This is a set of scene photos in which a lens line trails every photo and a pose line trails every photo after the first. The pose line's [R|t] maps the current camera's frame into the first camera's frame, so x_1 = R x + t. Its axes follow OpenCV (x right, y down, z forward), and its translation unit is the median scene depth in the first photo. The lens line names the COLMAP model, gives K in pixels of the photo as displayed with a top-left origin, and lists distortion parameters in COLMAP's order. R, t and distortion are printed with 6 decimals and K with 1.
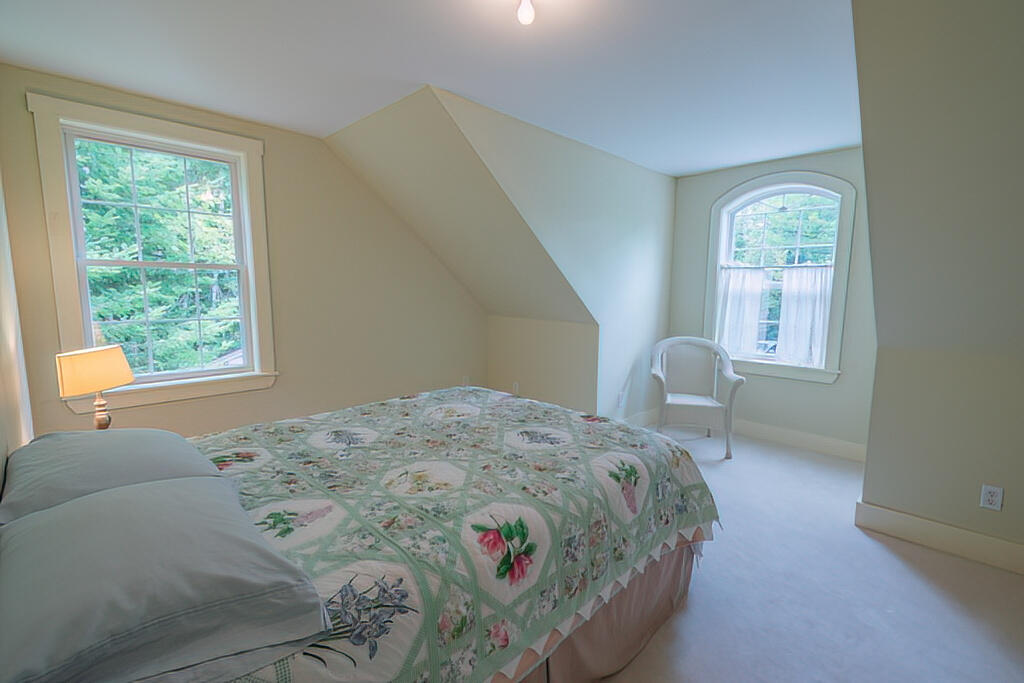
lens RADIAL K [[469.4, 0, 512.0], [0, 469.4, 341.5], [0, 0, 1]] dist [0.000256, -0.000402]
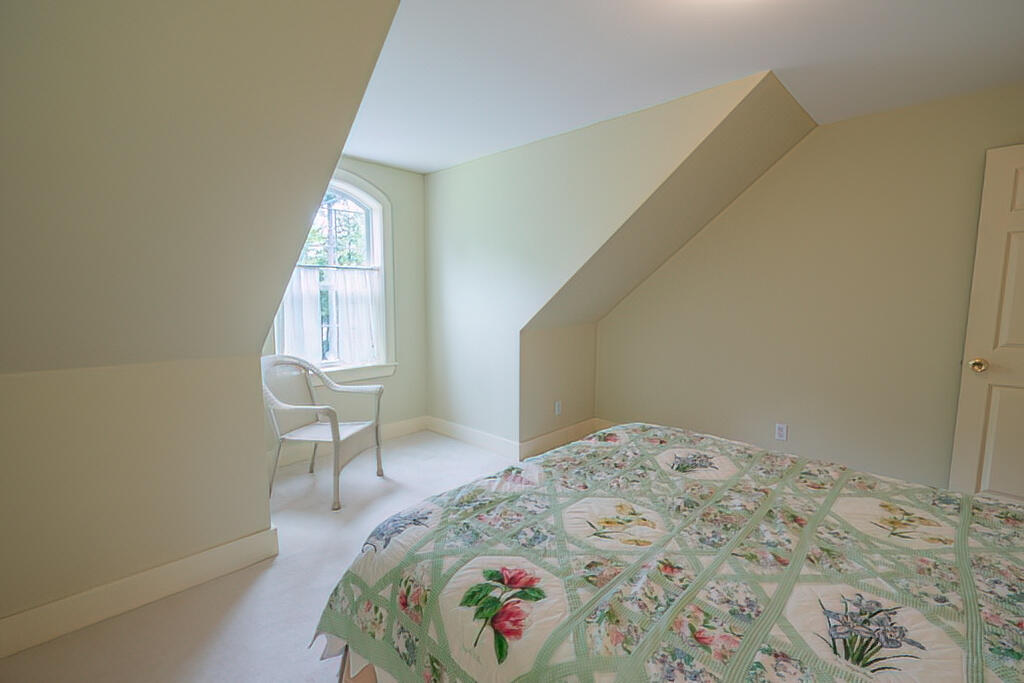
lens RADIAL K [[469.4, 0, 512.0], [0, 469.4, 341.5], [0, 0, 1]] dist [0.000256, -0.000402]
pose [[-0.045242, -0.115307, 0.992299, -0.710934], [0.115311, 0.986074, 0.119841, -0.149132], [-0.992299, 0.119845, -0.031316, 1.243515]]
